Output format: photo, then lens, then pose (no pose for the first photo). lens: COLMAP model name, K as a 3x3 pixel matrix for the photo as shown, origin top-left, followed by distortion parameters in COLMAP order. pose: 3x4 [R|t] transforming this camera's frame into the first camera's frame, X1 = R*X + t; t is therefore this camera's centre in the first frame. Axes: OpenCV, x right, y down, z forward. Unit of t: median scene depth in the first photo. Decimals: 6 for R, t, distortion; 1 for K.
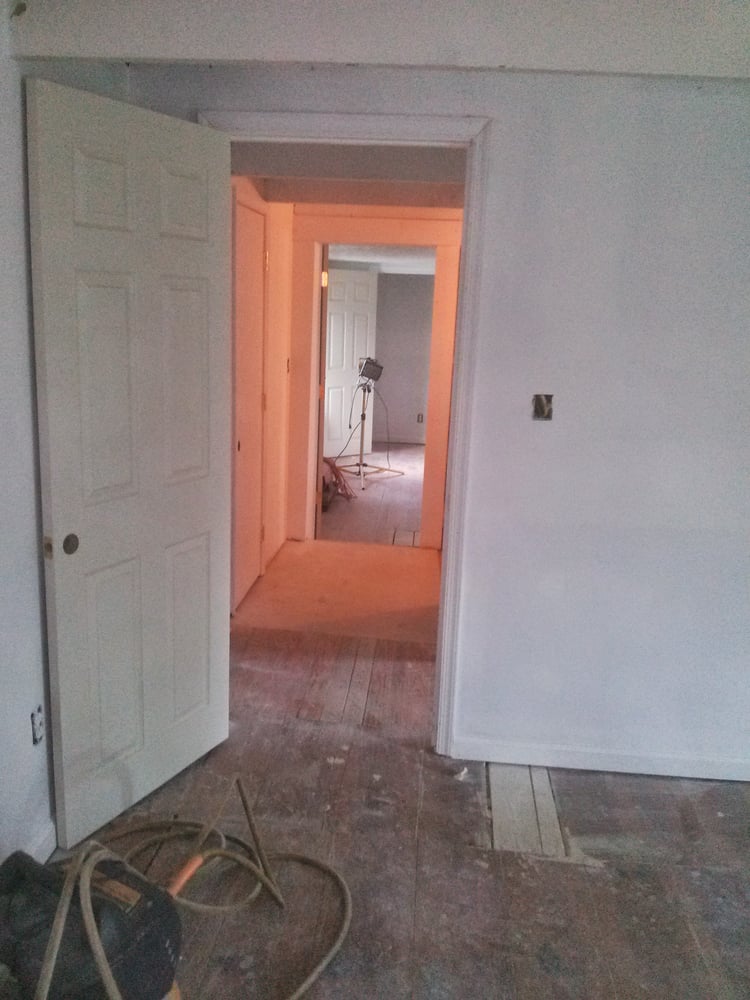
lens RADIAL K [[853.8, 0, 375.0], [0, 853.8, 500.0], [0, 0, 1]] dist [0.057802, -0.324689]
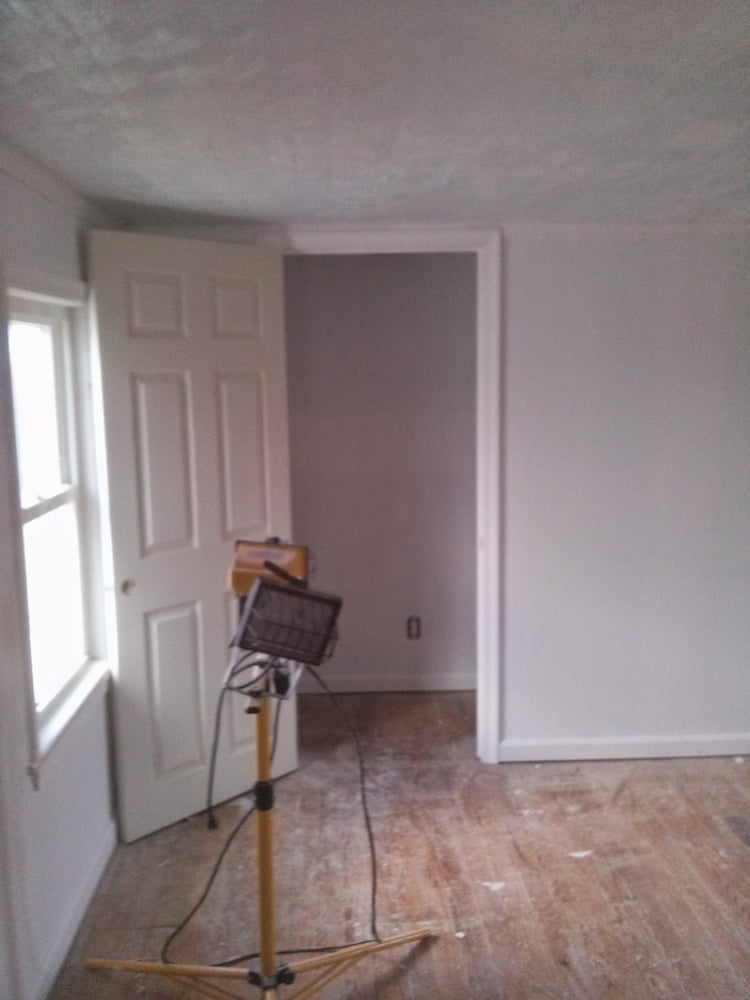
lens RADIAL K [[829.7, 0, 375.0], [0, 829.7, 500.0], [0, 0, 1]] dist [0.012129, -0.161291]
pose [[0.991796, -0.071657, 0.105855, -0.002254], [0.080250, 0.993617, -0.079275, -0.162976], [-0.099498, 0.087120, 0.991217, 0.788954]]
